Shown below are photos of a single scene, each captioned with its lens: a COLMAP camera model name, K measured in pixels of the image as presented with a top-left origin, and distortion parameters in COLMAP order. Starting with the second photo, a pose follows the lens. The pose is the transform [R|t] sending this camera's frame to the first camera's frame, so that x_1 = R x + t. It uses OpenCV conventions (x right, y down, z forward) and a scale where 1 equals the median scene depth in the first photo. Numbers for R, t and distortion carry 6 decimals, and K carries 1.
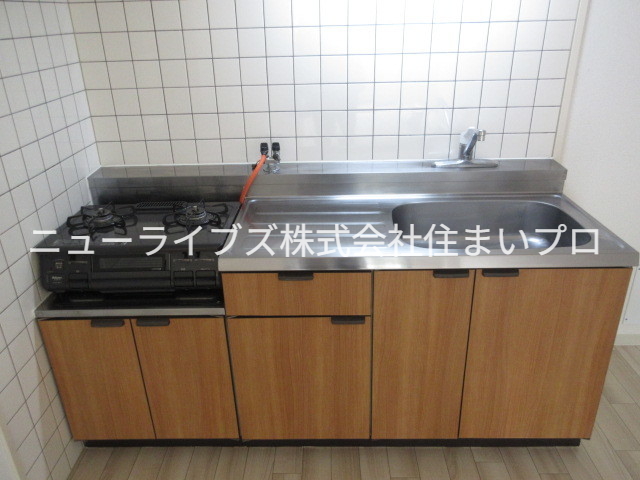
lens RADIAL K [[513.2, 0, 319.2], [0, 513.2, 236.5], [0, 0, 1]] dist [-0.003302, 0.001203]
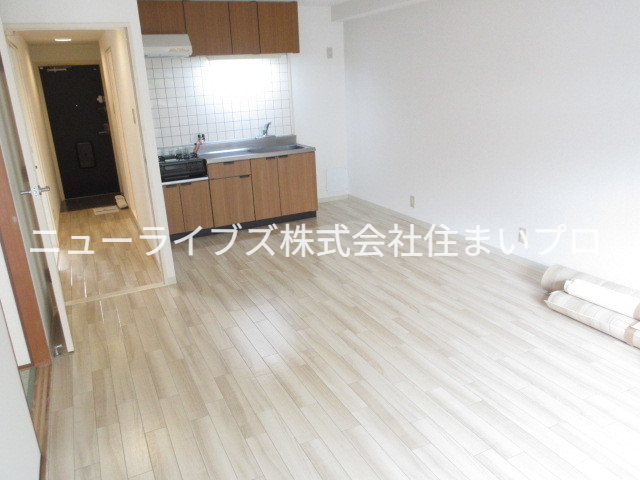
lens RADIAL K [[513.2, 0, 318.6], [0, 513.2, 242.2], [0, 0, 1]] dist [-0.003302, 0.001203]
pose [[0.894268, -0.156700, 0.419201, -0.843984], [0.208545, 0.974691, -0.080537, 0.814853], [-0.395971, 0.159444, 0.904314, -1.859402]]
